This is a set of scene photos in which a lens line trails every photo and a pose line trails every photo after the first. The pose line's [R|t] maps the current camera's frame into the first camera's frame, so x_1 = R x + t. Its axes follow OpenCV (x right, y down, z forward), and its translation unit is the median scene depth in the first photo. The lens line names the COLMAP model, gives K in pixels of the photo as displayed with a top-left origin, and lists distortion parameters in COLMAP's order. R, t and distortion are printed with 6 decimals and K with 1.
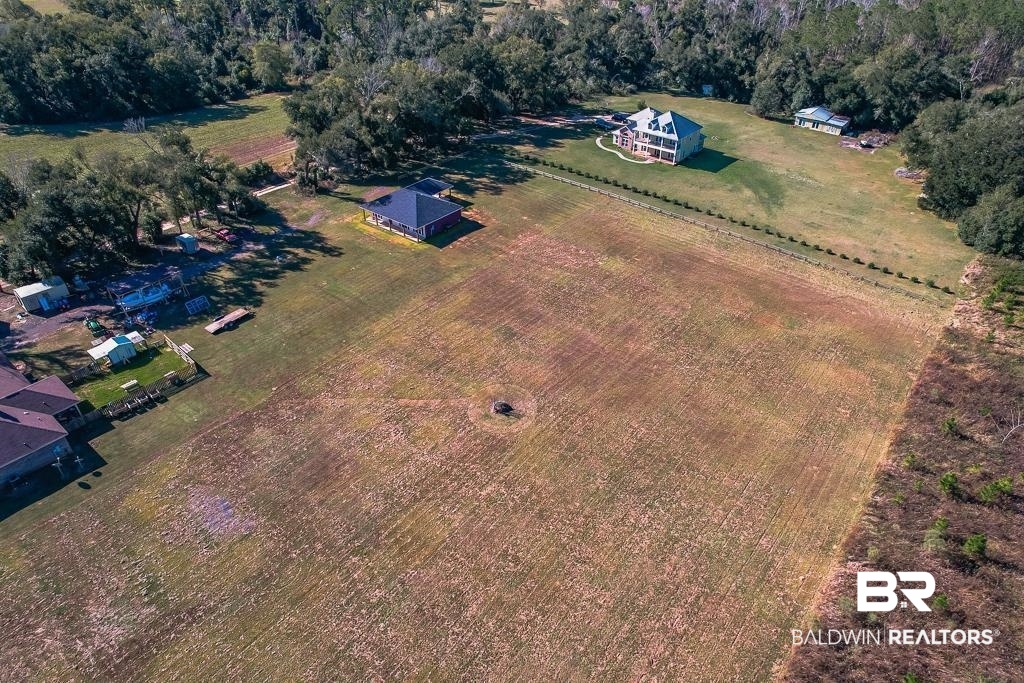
lens RADIAL K [[655.2, 0, 514.0], [0, 655.2, 345.0], [0, 0, 1]] dist [-0.072950, 0.061781]
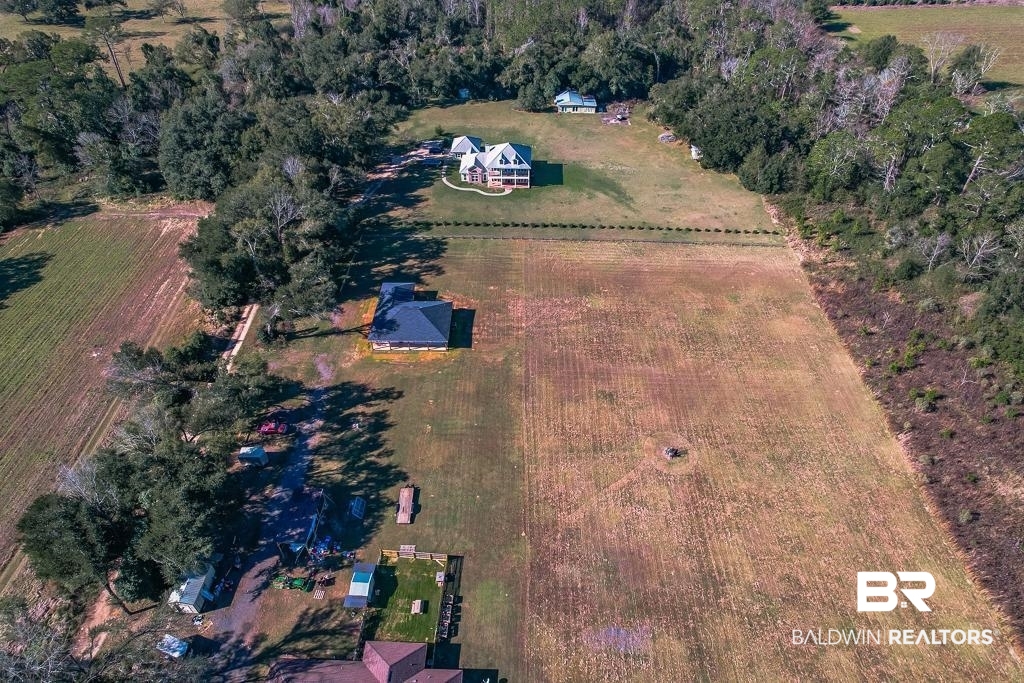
lens RADIAL K [[655.2, 0, 514.0], [0, 655.2, 345.0], [0, 0, 1]] dist [-0.072950, 0.061781]
pose [[0.786275, -0.419766, 0.453397, -0.519045], [0.365173, 0.907628, 0.207027, -0.330947], [-0.498418, 0.002788, 0.866932, -0.007196]]
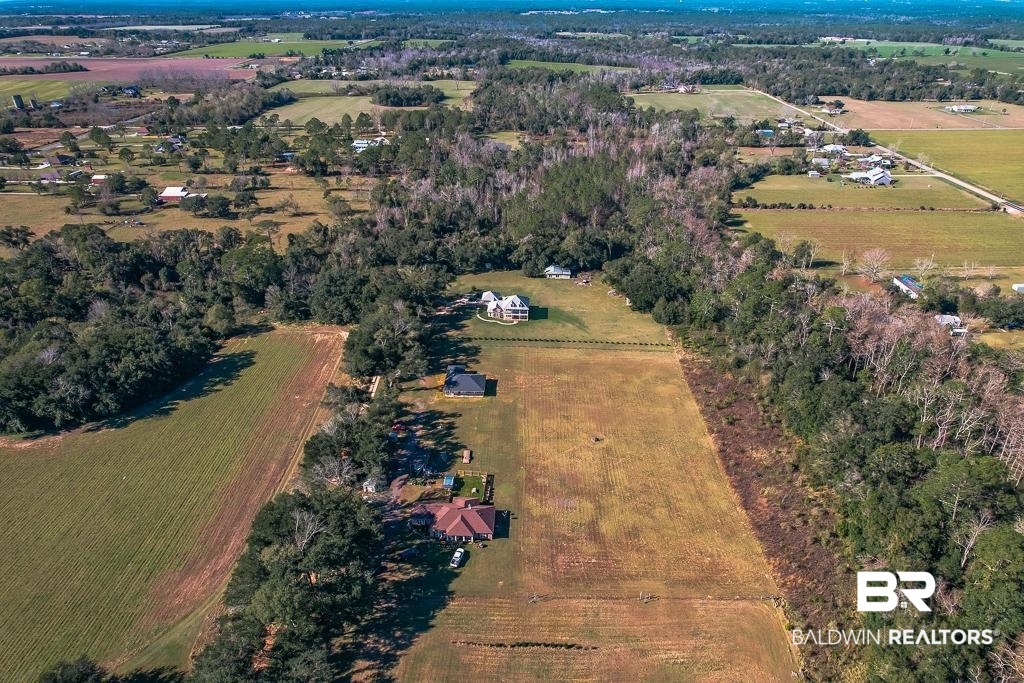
lens RADIAL K [[655.2, 0, 514.0], [0, 655.2, 345.0], [0, 0, 1]] dist [-0.072950, 0.061781]
pose [[0.792630, -0.294361, 0.533937, -1.075232], [0.355550, 0.934573, -0.012582, -0.238109], [-0.495299, 0.199814, 0.845431, -0.811351]]
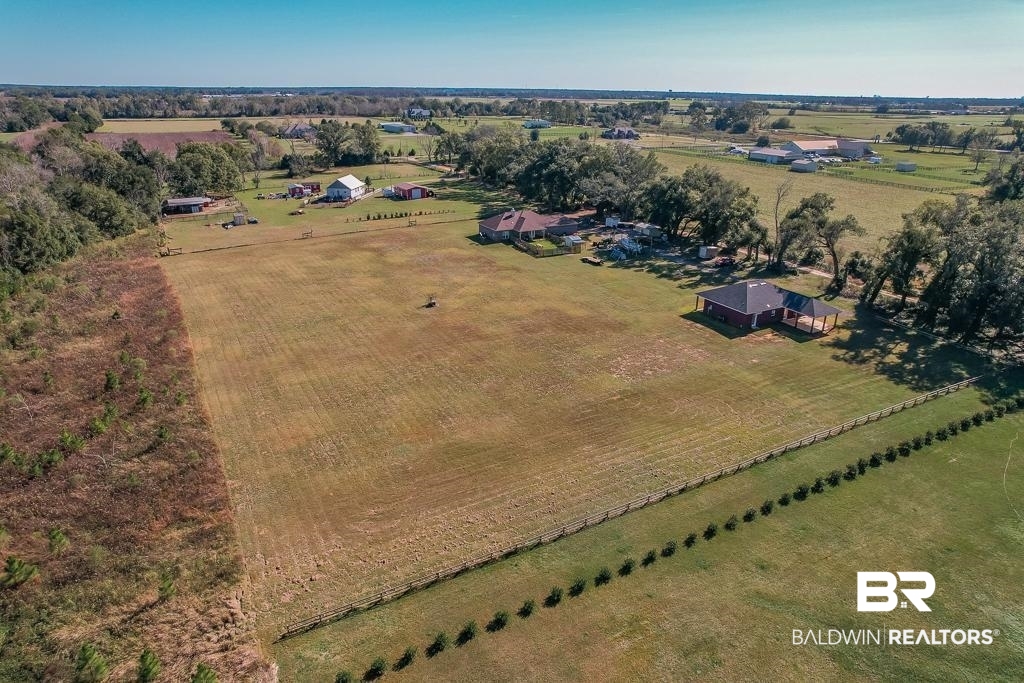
lens RADIAL K [[655.2, 0, 514.0], [0, 655.2, 345.0], [0, 0, 1]] dist [-0.072950, 0.061781]
pose [[-0.379680, 0.335452, -0.862157, 0.777090], [-0.550242, 0.667292, 0.501951, -0.438404], [0.743691, 0.664976, -0.068778, 0.846538]]
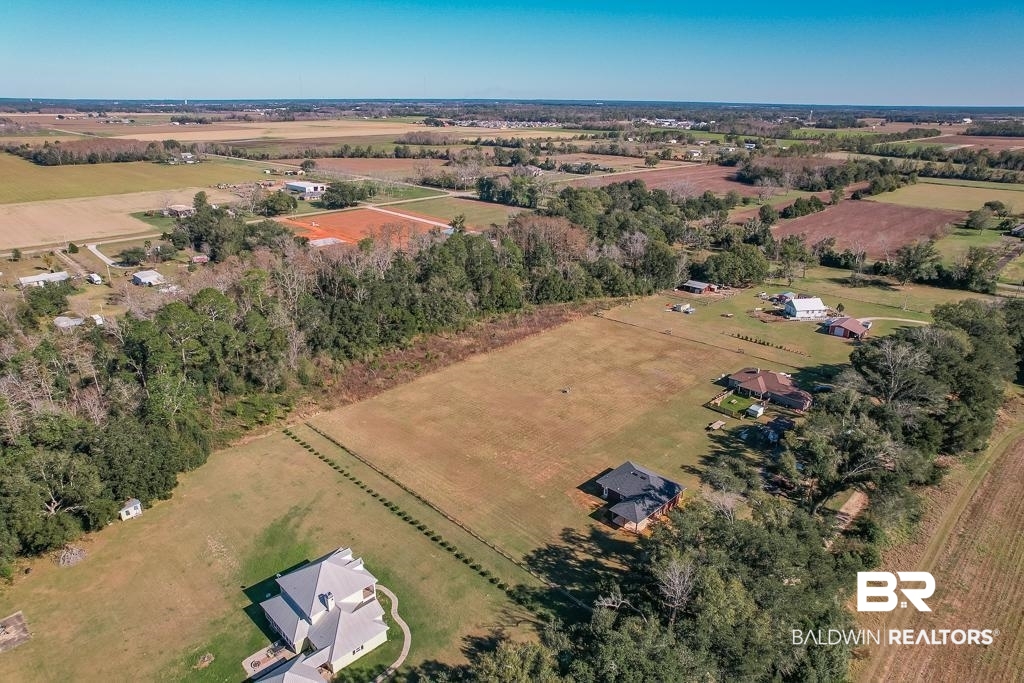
lens RADIAL K [[655.2, 0, 514.0], [0, 655.2, 345.0], [0, 0, 1]] dist [-0.072950, 0.061781]
pose [[-0.994441, -0.045983, 0.094721, -0.028959], [0.053729, 0.552055, 0.832075, -1.313115], [-0.090553, 0.832539, -0.546516, 1.429840]]
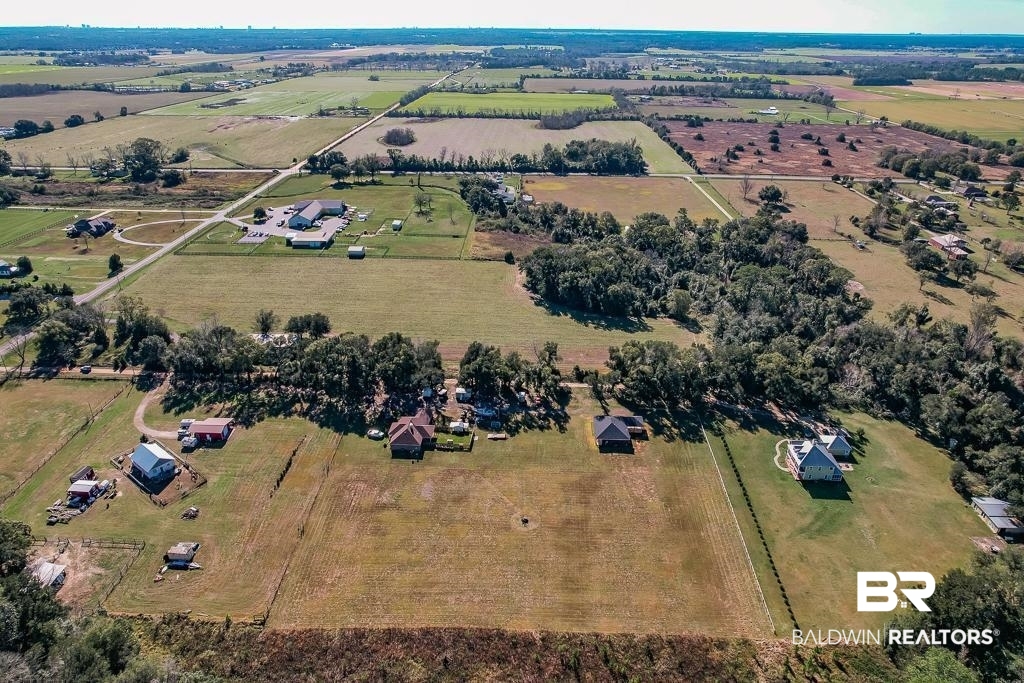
lens RADIAL K [[655.2, 0, 514.0], [0, 655.2, 345.0], [0, 0, 1]] dist [-0.072950, 0.061781]
pose [[0.598090, 0.360941, -0.715548, 0.962045], [-0.472873, 0.879792, 0.048540, -0.380725], [0.647054, 0.309333, 0.696875, -0.611871]]
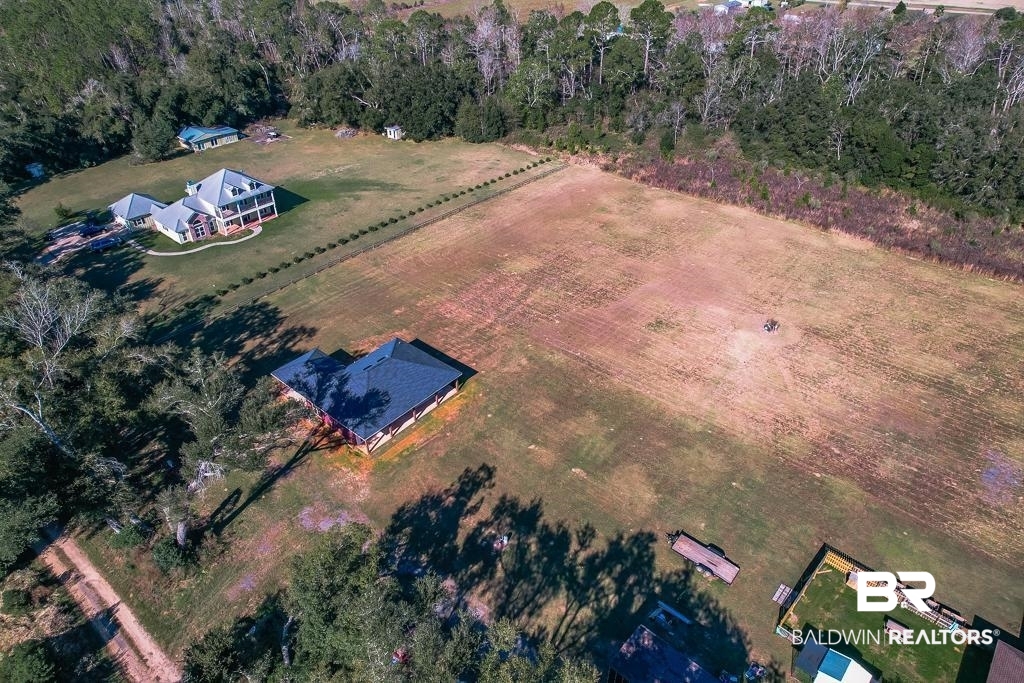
lens RADIAL K [[655.2, 0, 514.0], [0, 655.2, 345.0], [0, 0, 1]] dist [-0.072950, 0.061781]
pose [[0.022843, -0.582238, 0.812697, -0.653779], [0.586099, 0.666360, 0.460925, -0.455185], [-0.809917, 0.465792, 0.356471, 0.633213]]
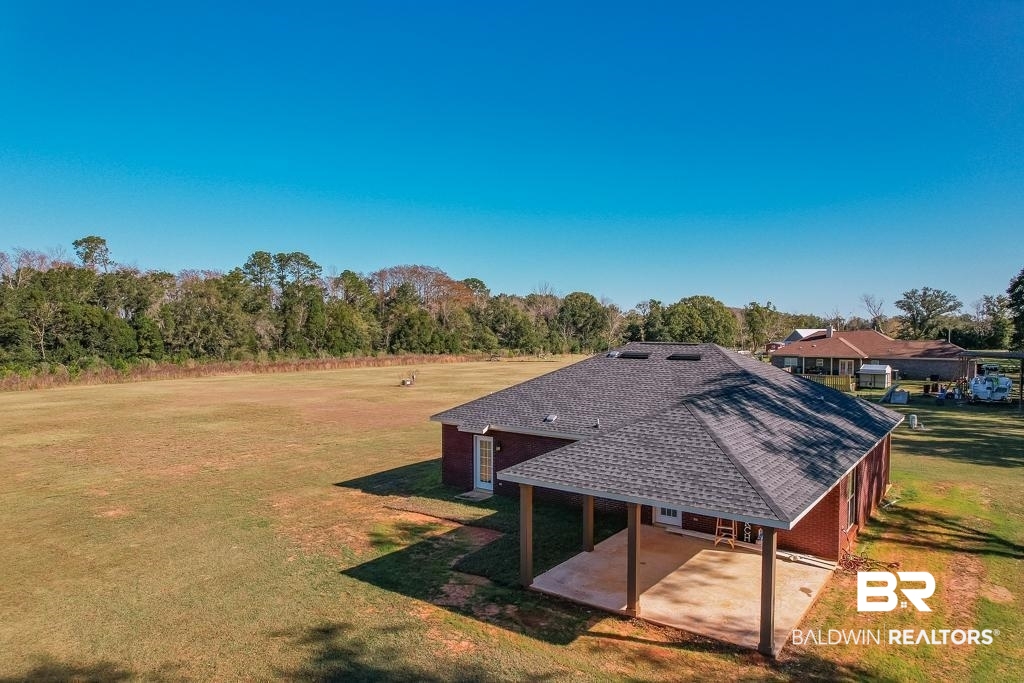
lens RADIAL K [[655.2, 0, 514.0], [0, 655.2, 345.0], [0, 0, 1]] dist [-0.072950, 0.061781]
pose [[-0.999477, -0.002303, -0.032267, -0.096536], [-0.021319, 0.797110, 0.603458, -0.356903], [0.024331, 0.603830, -0.796742, 1.141619]]
